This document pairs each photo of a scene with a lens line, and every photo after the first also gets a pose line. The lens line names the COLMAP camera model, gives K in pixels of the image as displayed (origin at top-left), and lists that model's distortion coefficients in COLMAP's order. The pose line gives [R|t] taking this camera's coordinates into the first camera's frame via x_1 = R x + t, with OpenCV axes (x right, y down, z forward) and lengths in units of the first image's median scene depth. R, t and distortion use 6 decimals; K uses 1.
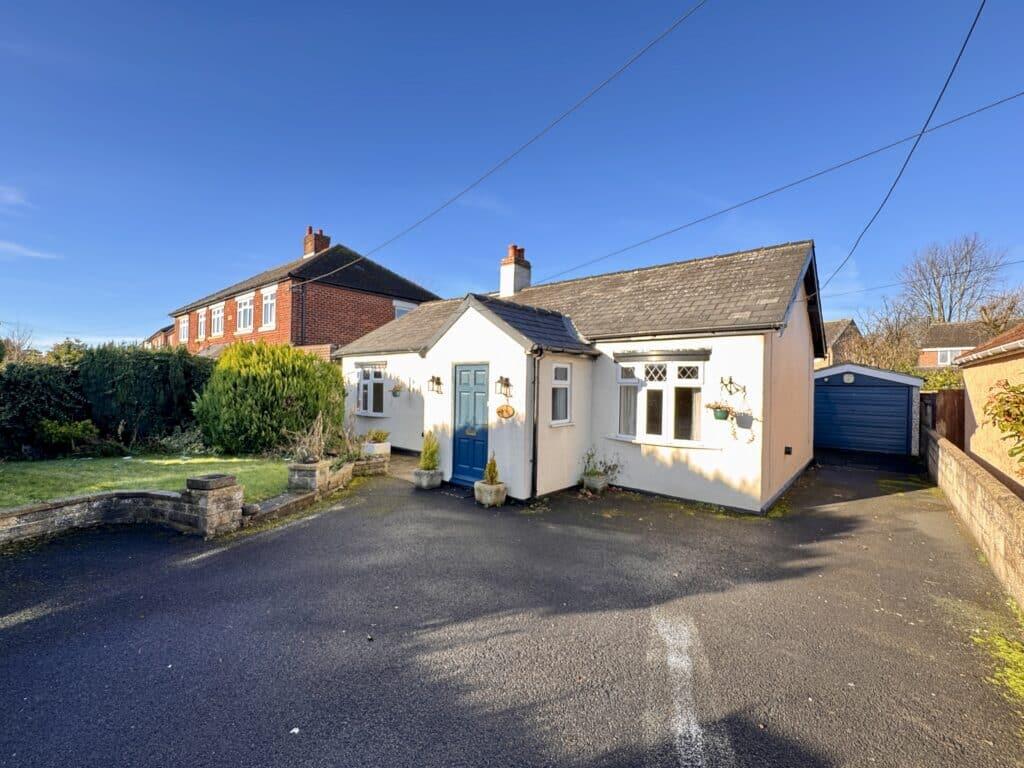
lens RADIAL K [[444.0, 0, 512.0], [0, 444.0, 383.4], [0, 0, 1]] dist [-0.004807, 0.000276]
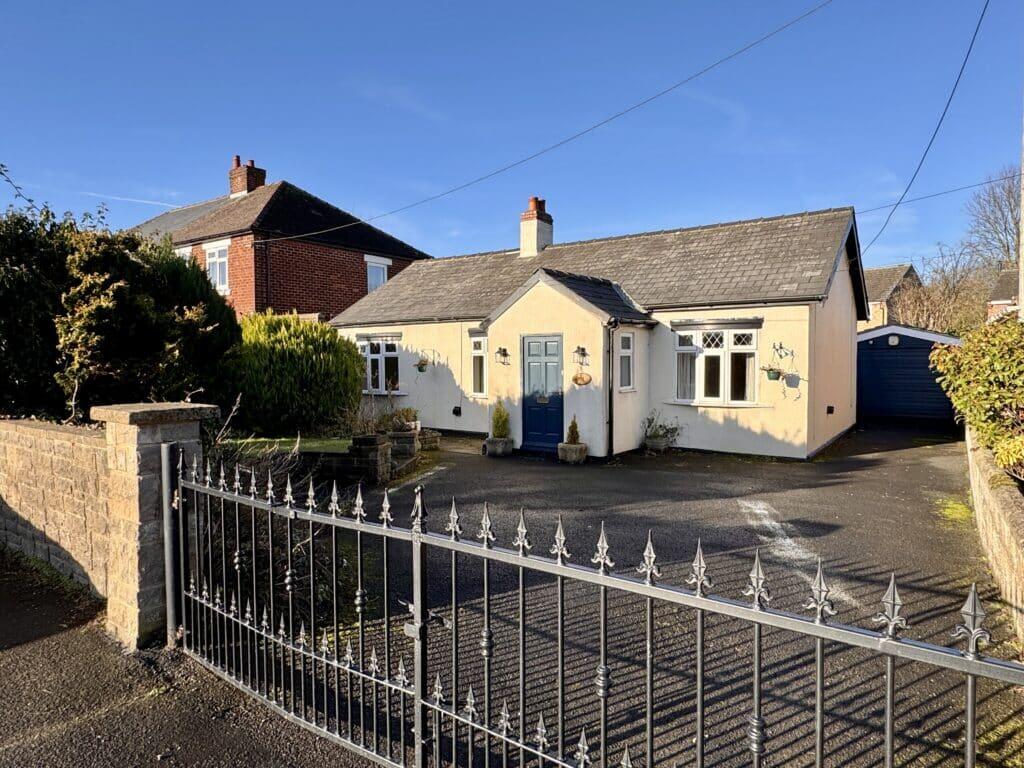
lens RADIAL K [[631.4, 0, 512.0], [0, 631.4, 382.2], [0, 0, 1]] dist [-0.003725, -0.003172]
pose [[0.996335, -0.027030, 0.081148, -0.263037], [0.023528, 0.998763, 0.043811, -0.000254], [-0.082232, -0.041741, 0.995739, -0.447299]]
